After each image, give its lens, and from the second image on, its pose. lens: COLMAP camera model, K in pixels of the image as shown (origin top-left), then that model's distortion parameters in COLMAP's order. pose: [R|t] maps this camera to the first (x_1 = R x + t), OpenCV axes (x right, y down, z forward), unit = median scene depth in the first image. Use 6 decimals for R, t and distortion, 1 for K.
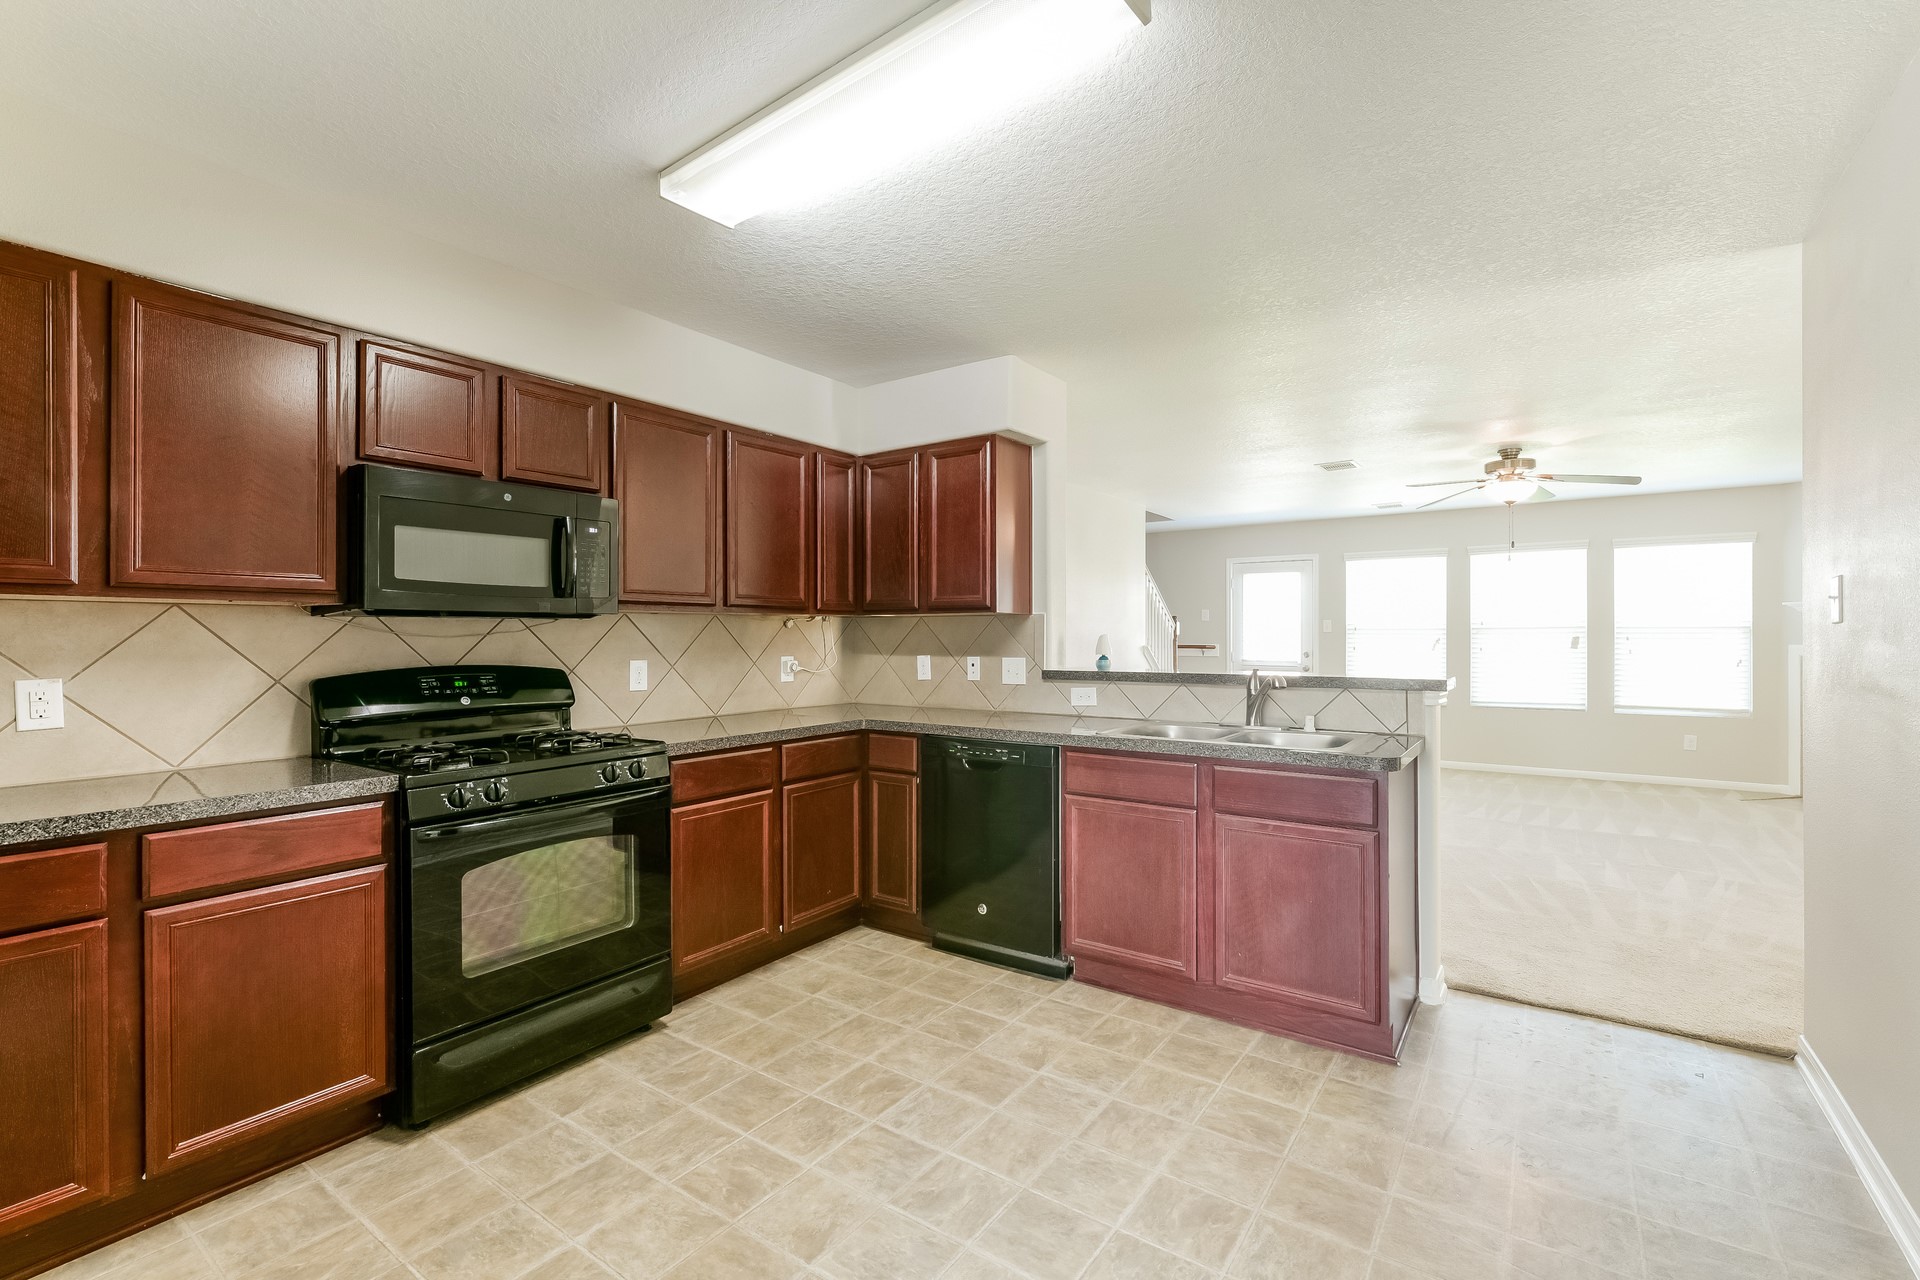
lens RADIAL K [[866.6, 0, 966.2], [0, 866.6, 631.0], [0, 0, 1]] dist [-0.003158, -0.000461]
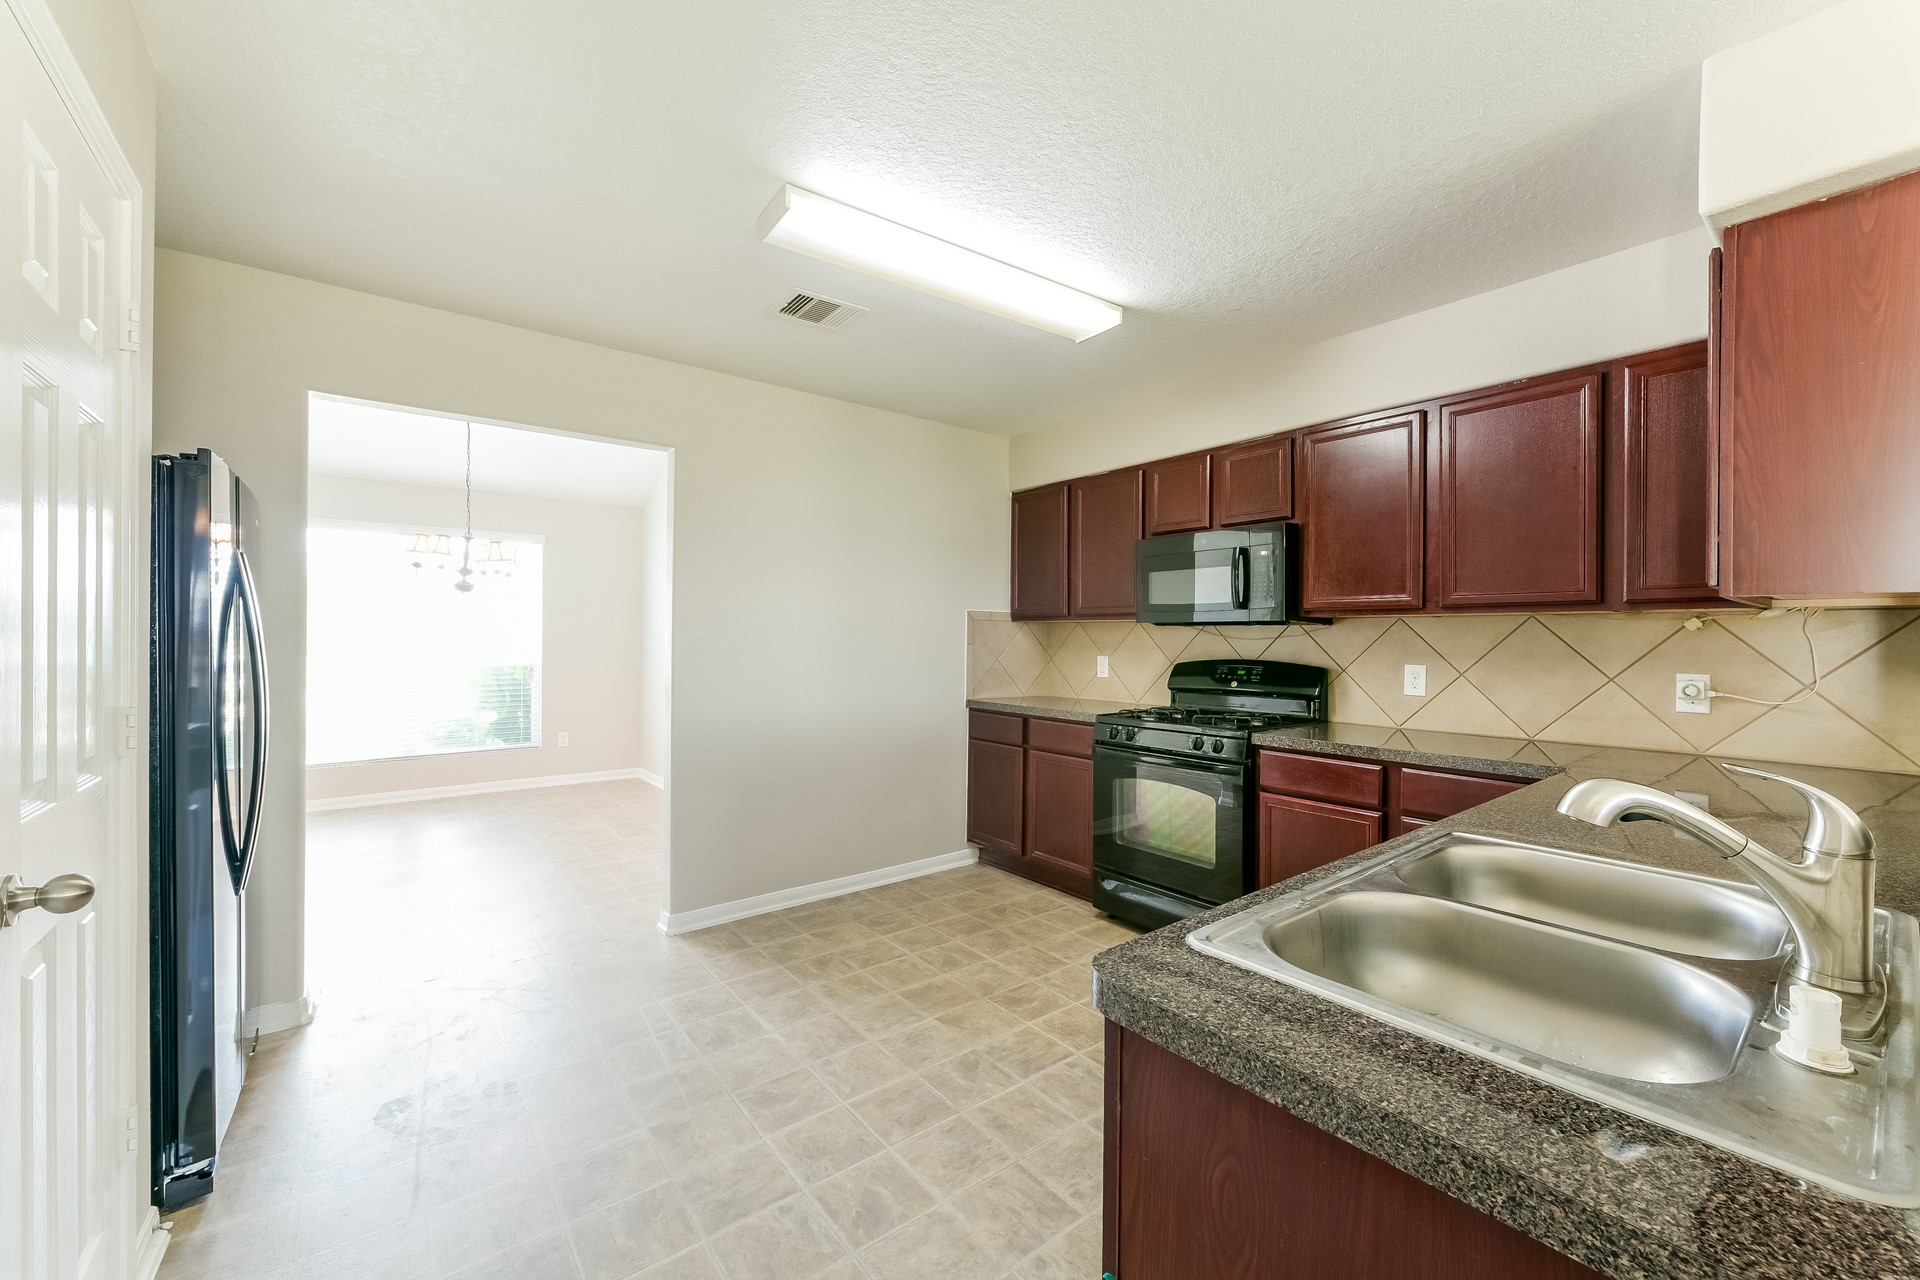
lens RADIAL K [[787.8, 0, 971.2], [0, 787.8, 642.0], [0, 0, 1]] dist [-0.018193, 0.000068]
pose [[-0.317843, 0.009931, -0.948092, 0.974538], [0.003357, 0.999951, 0.009348, -0.003361], [0.948138, -0.000212, -0.317860, 1.240571]]
